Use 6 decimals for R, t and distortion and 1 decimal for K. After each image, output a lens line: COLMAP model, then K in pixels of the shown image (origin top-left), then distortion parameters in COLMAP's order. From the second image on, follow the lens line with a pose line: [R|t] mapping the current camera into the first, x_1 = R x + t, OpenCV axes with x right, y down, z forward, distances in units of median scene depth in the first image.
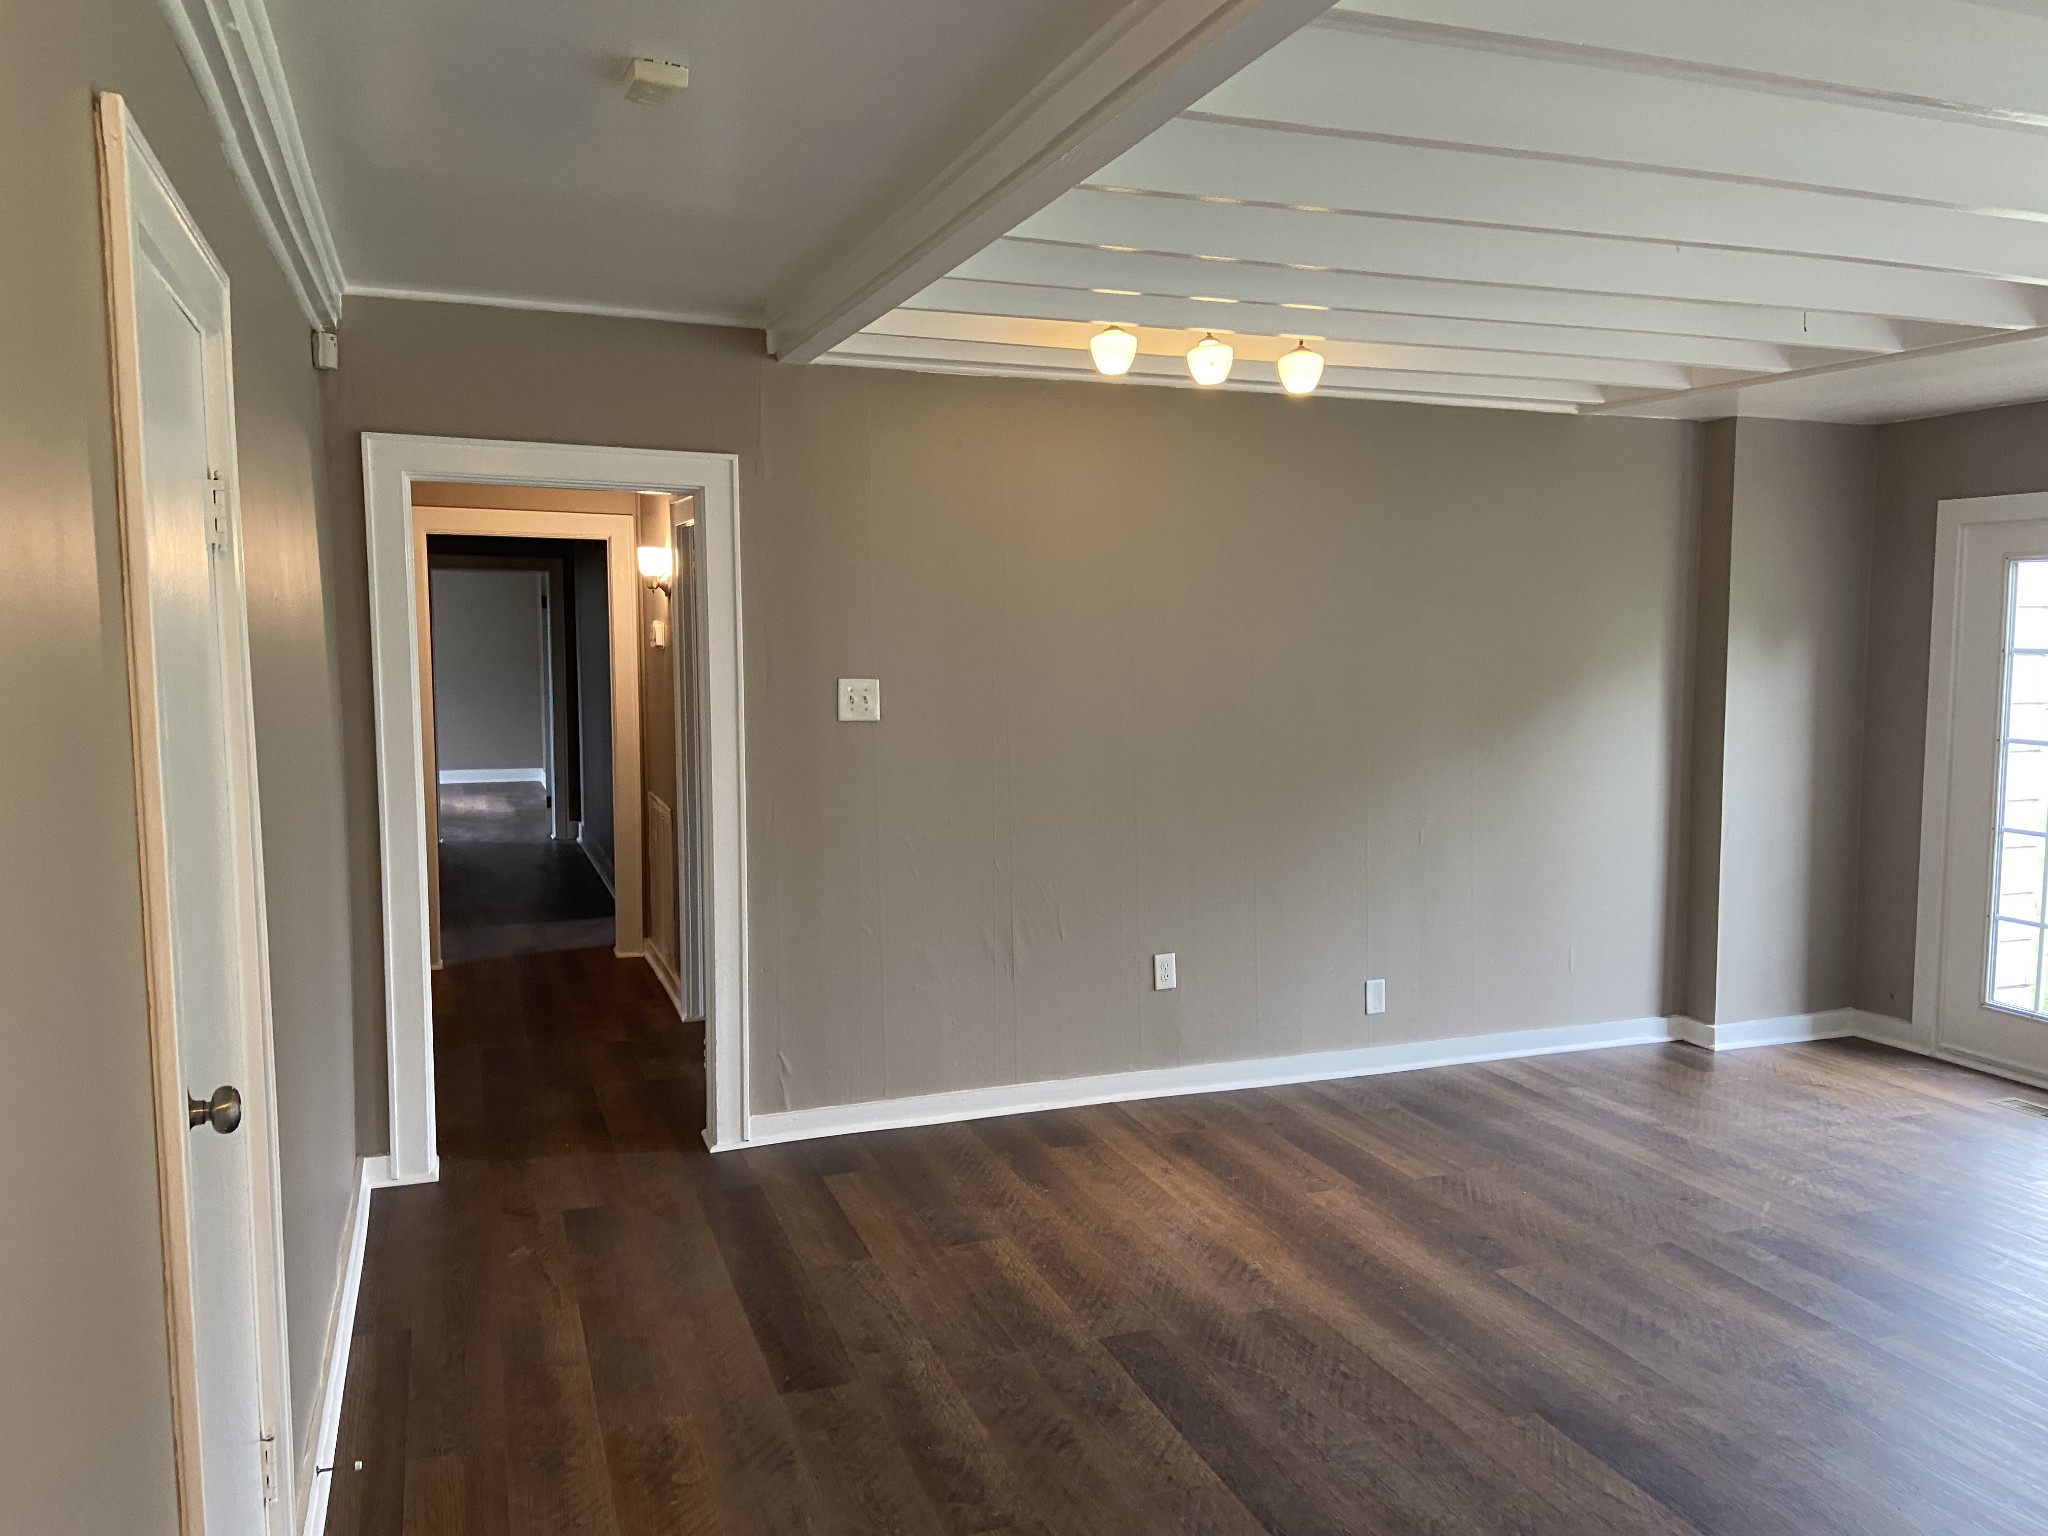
lens RADIAL K [[1541.0, 0, 1012.9], [0, 1541.0, 778.0], [0, 0, 1]] dist [0.122144, -0.150153]
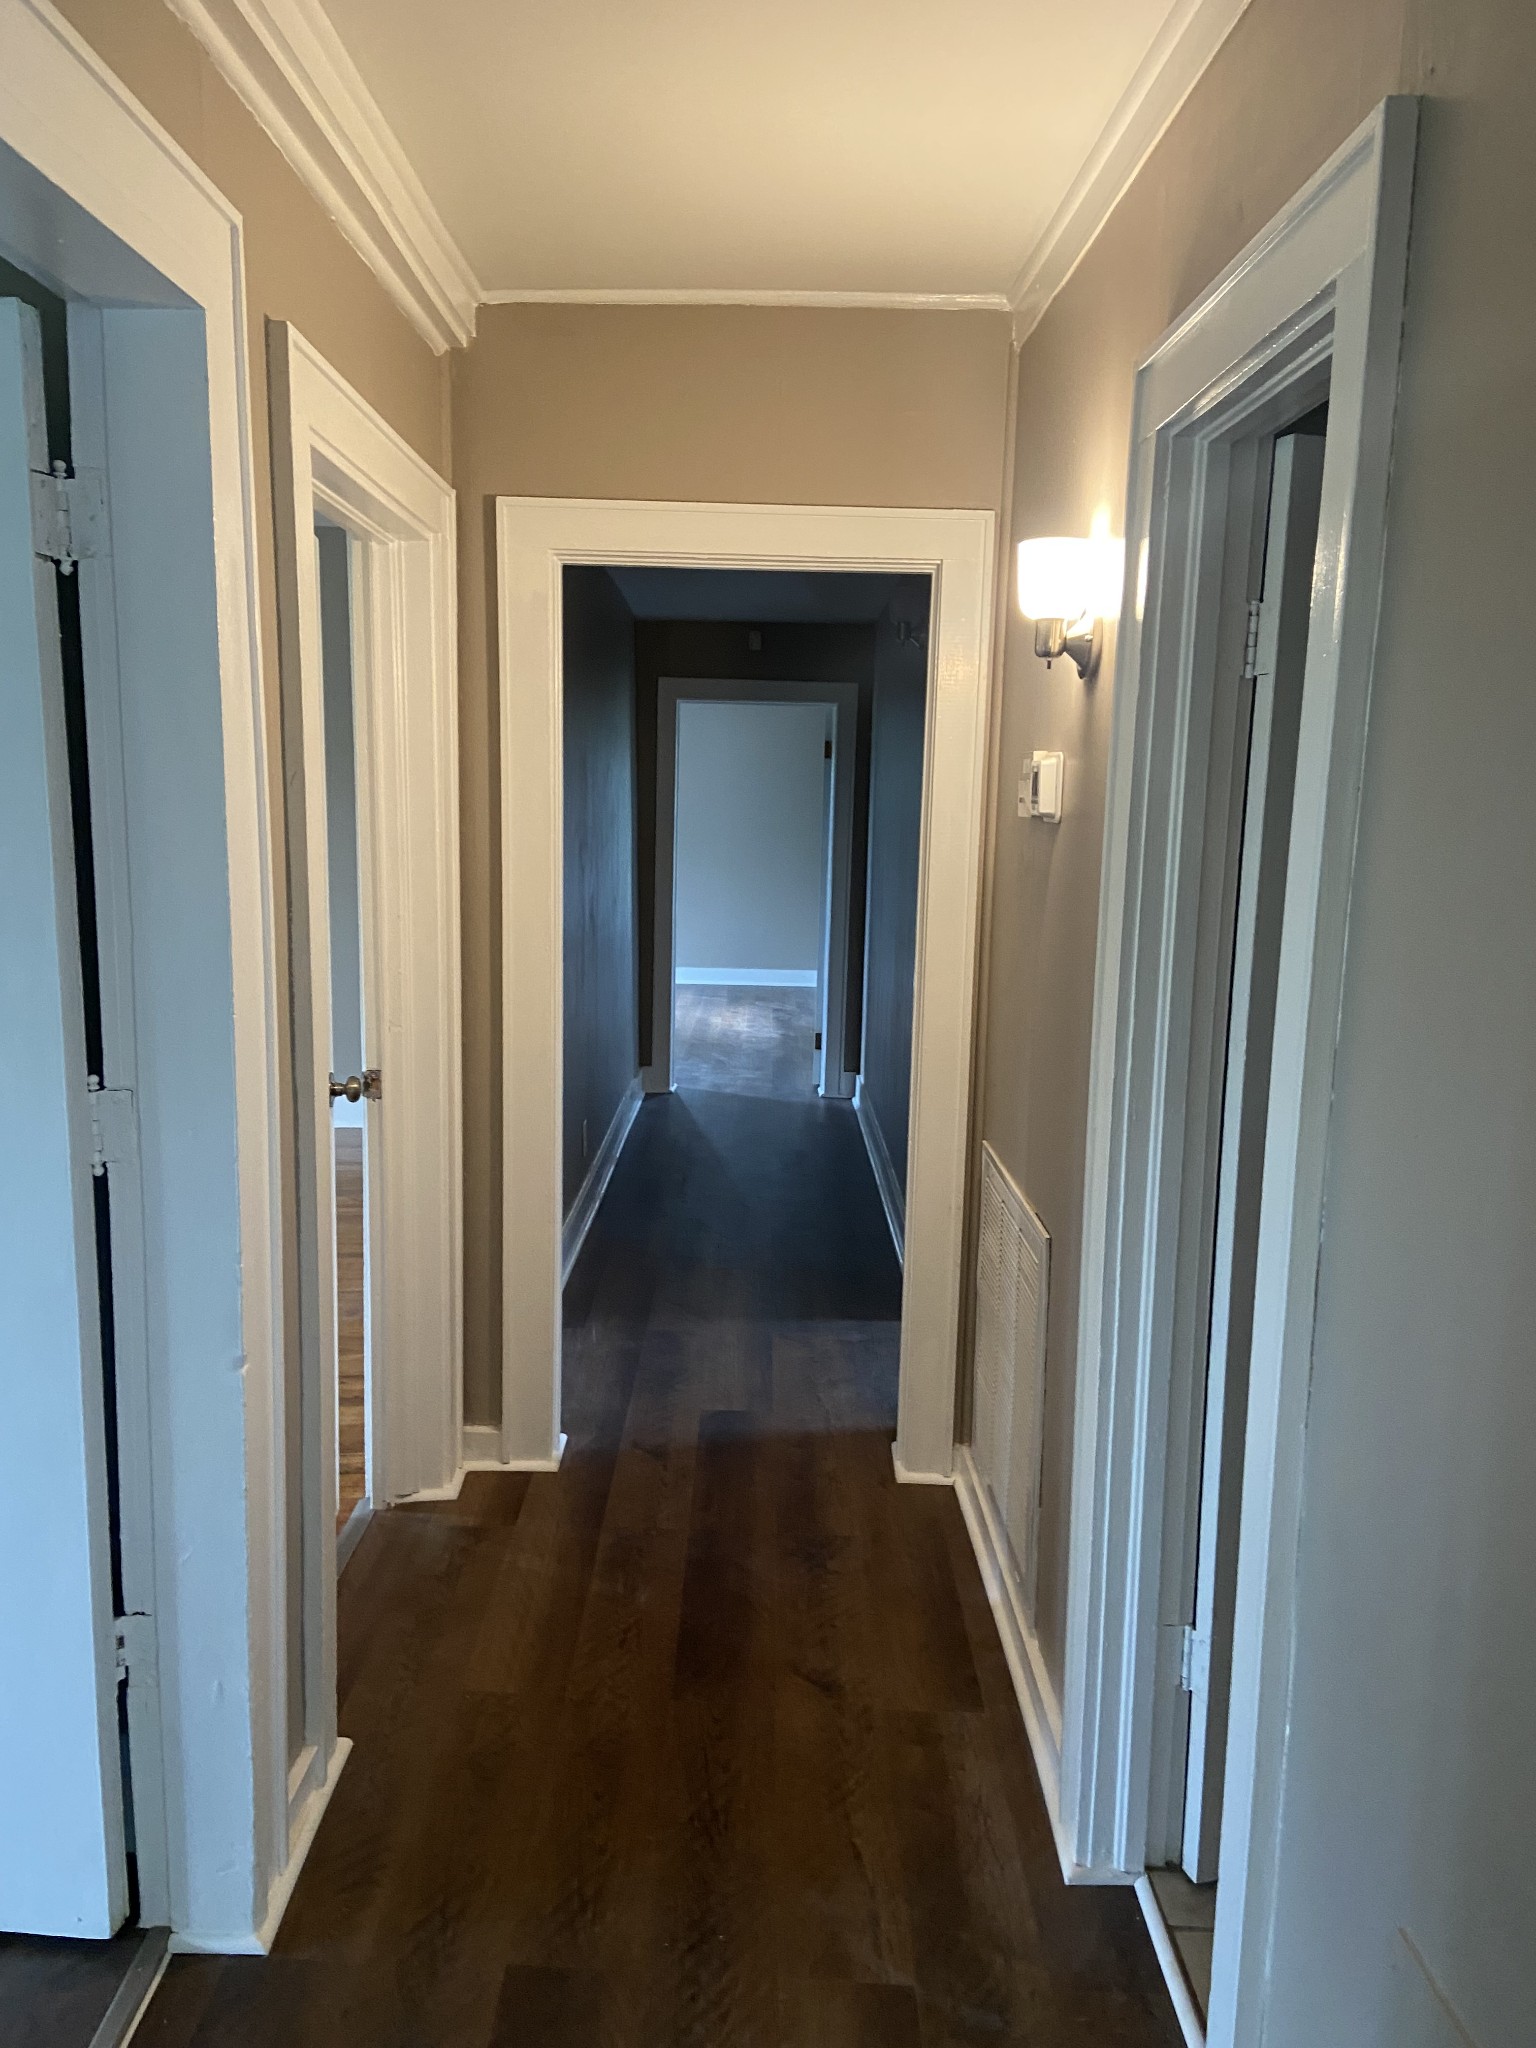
lens RADIAL K [[1541.0, 0, 764.2], [0, 1541.0, 1027.7], [0, 0, 1]] dist [0.122144, -0.150153]
pose [[0.939643, 0.070536, -0.334807, -0.129169], [-0.054804, 0.996913, 0.056217, -0.039928], [0.337738, -0.034475, 0.940608, 0.490051]]
